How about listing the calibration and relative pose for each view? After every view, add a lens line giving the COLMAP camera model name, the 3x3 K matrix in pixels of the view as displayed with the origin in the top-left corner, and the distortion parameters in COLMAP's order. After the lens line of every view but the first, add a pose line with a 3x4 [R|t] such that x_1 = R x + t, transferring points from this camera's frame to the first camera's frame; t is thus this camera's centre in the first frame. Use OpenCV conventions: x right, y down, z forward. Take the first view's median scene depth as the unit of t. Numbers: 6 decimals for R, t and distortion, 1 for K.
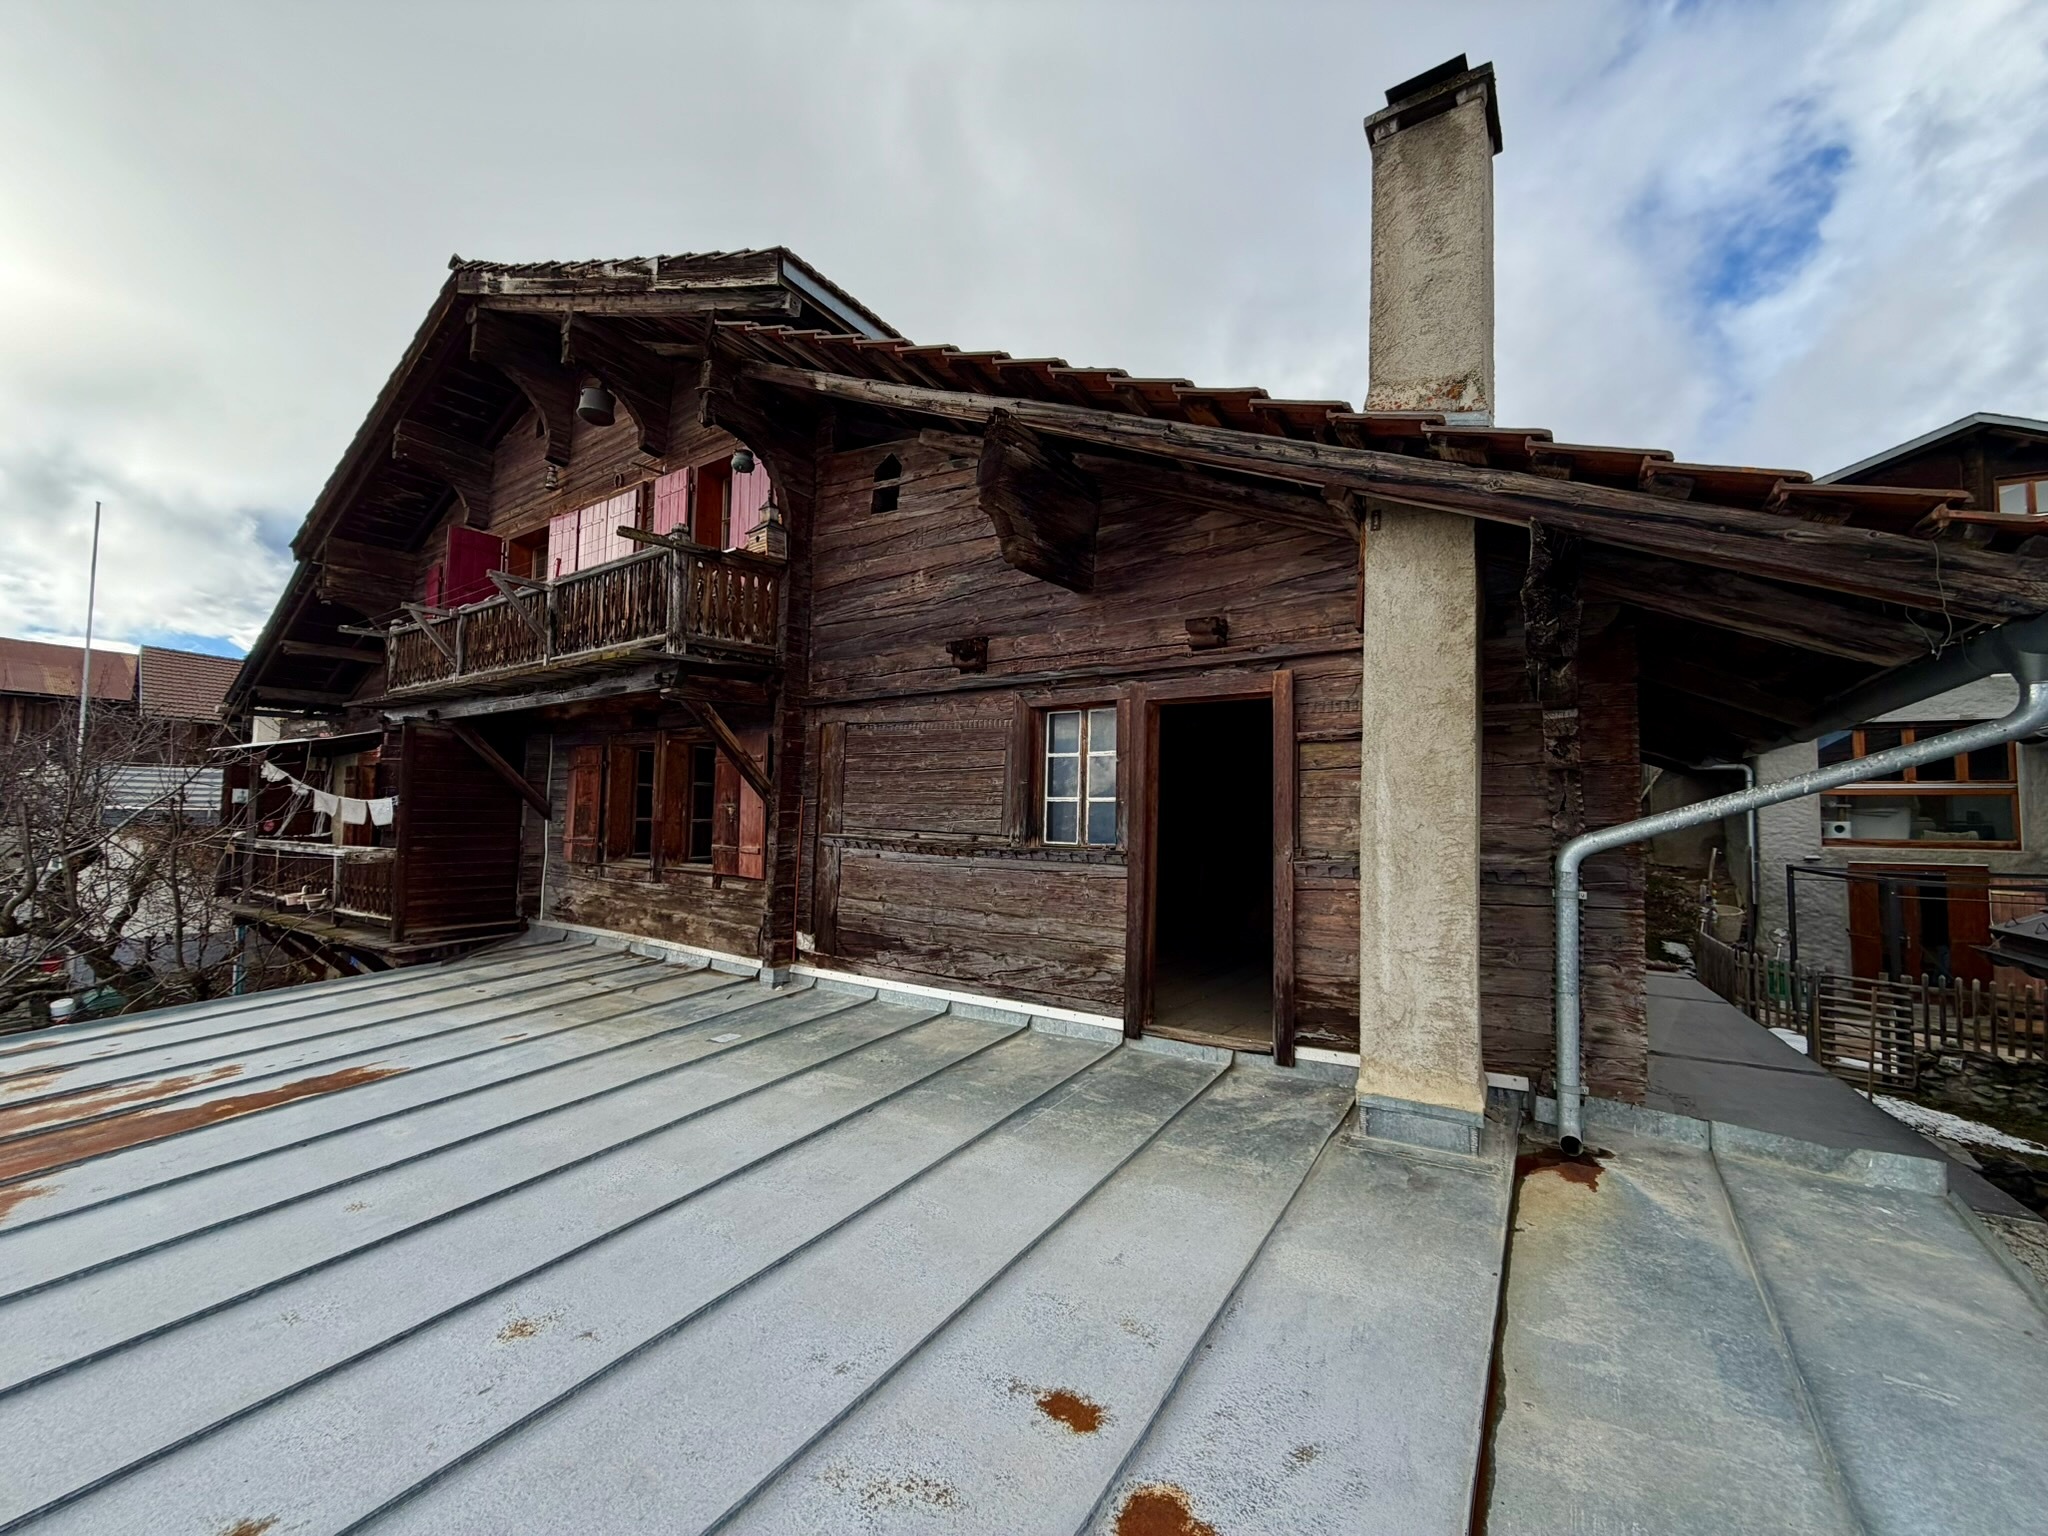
lens RADIAL K [[828.7, 0, 1024.1], [0, 828.7, 763.1], [0, 0, 1]] dist [0.016015, -0.000620]
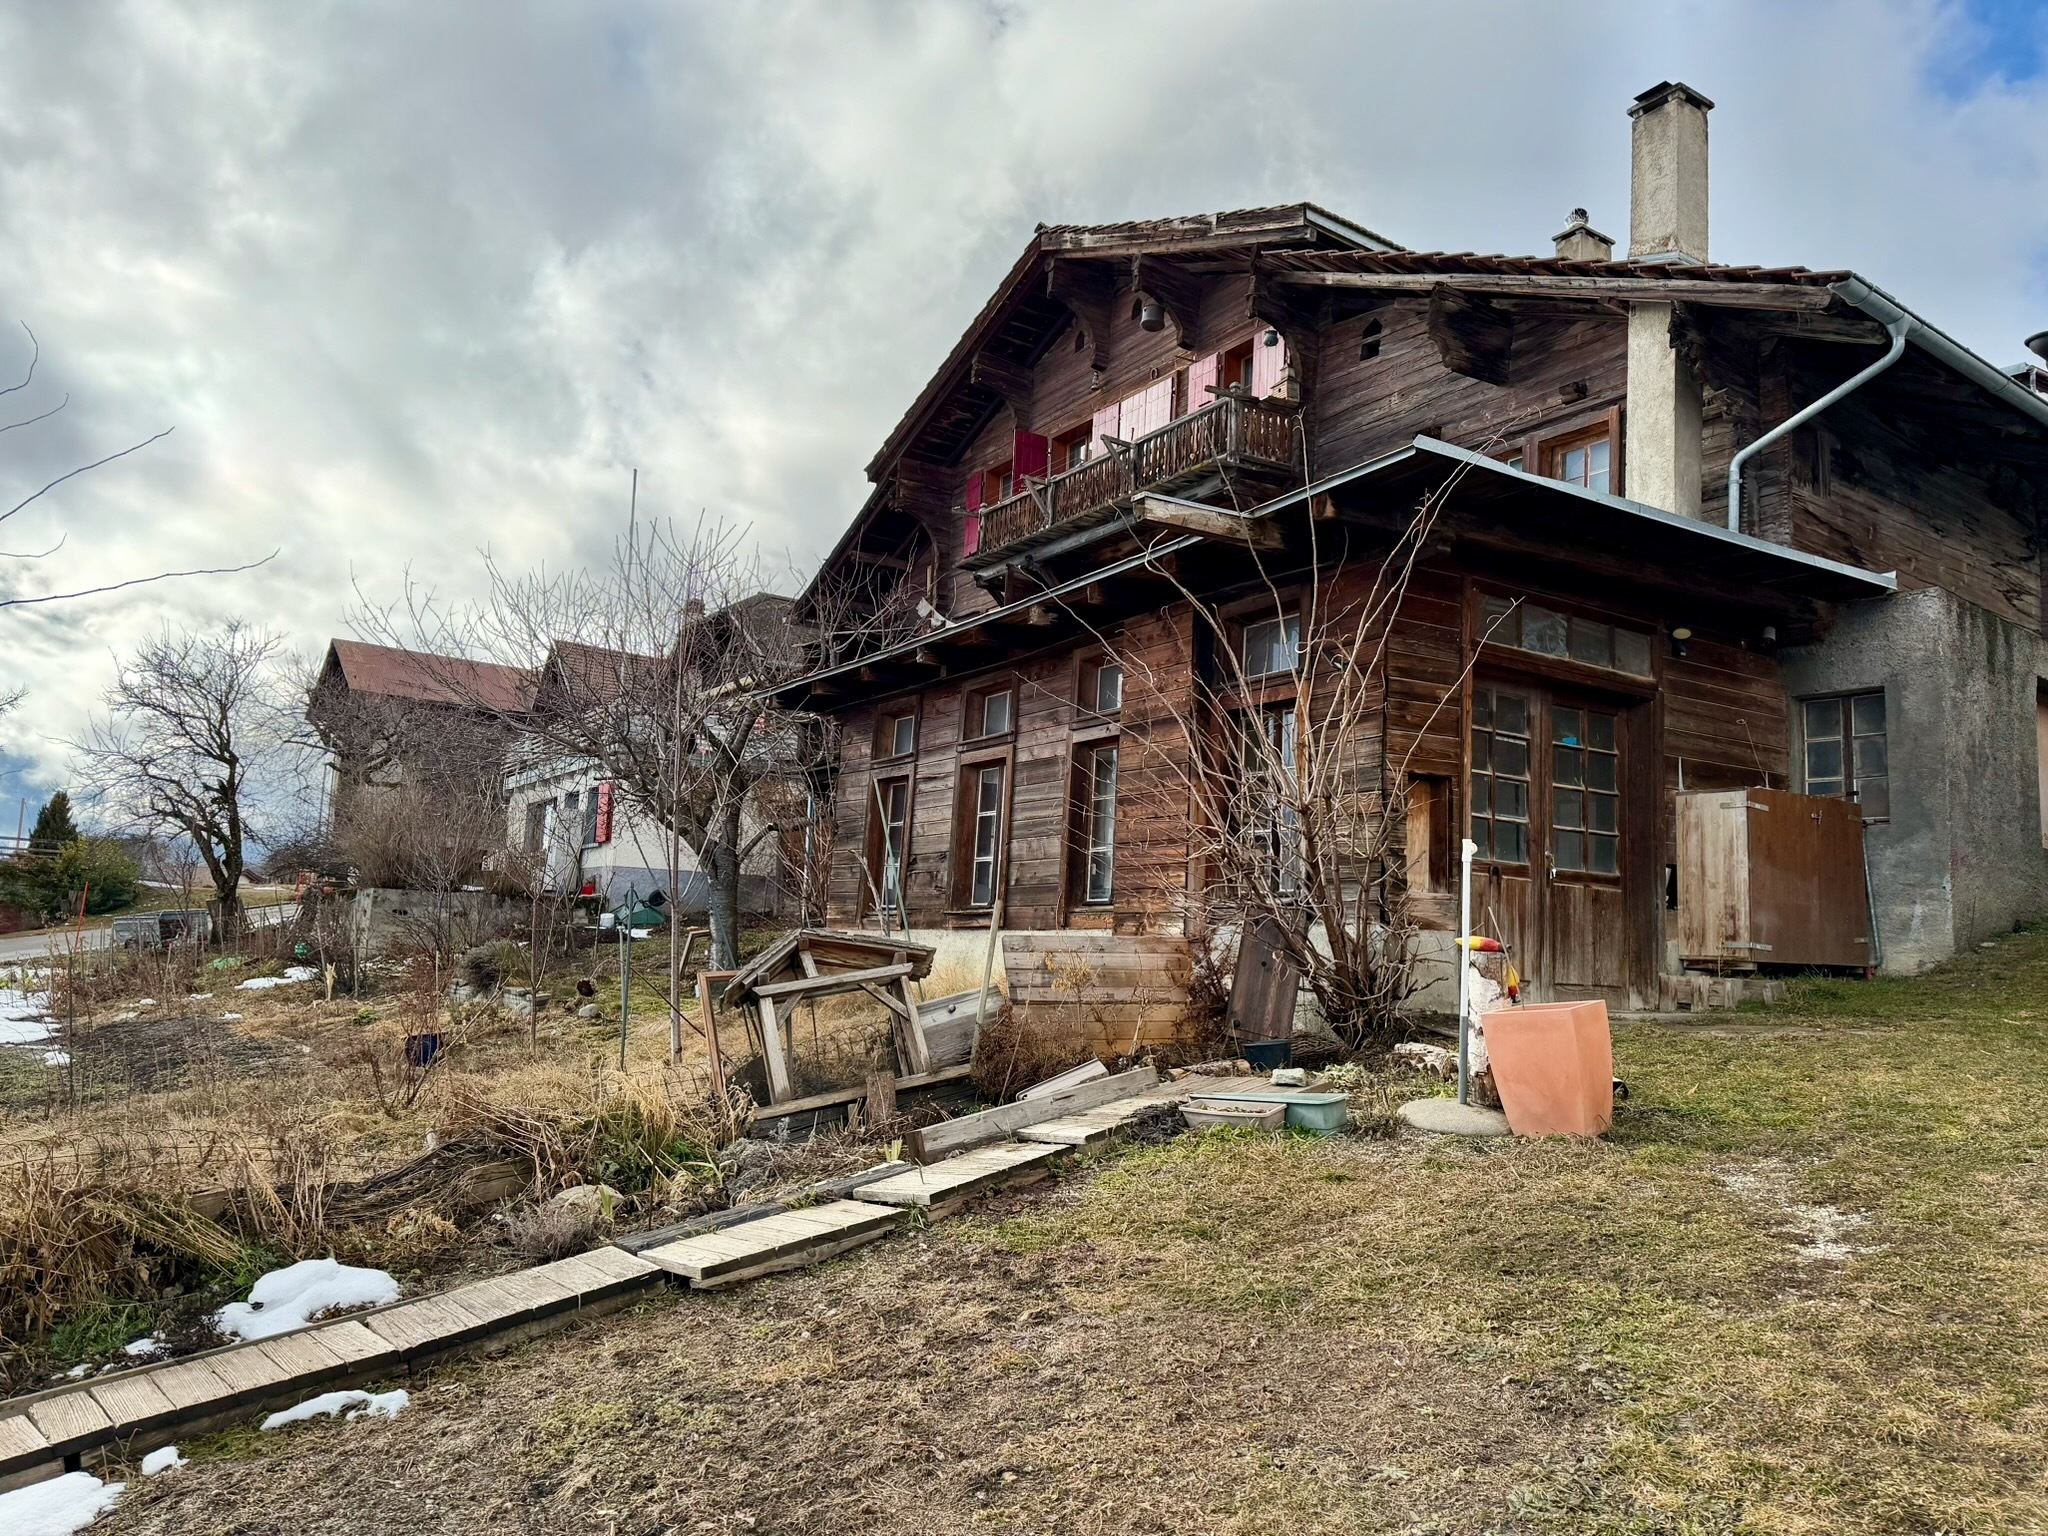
lens RADIAL K [[1398.5, 0, 1029.1], [0, 1398.5, 762.9], [0, 0, 1]] dist [0.053335, -0.018432]
pose [[0.924706, -0.018203, -0.380246, 0.209936], [-0.007583, 0.997777, -0.066204, 0.586837], [0.380606, 0.064103, 0.922513, -1.493131]]
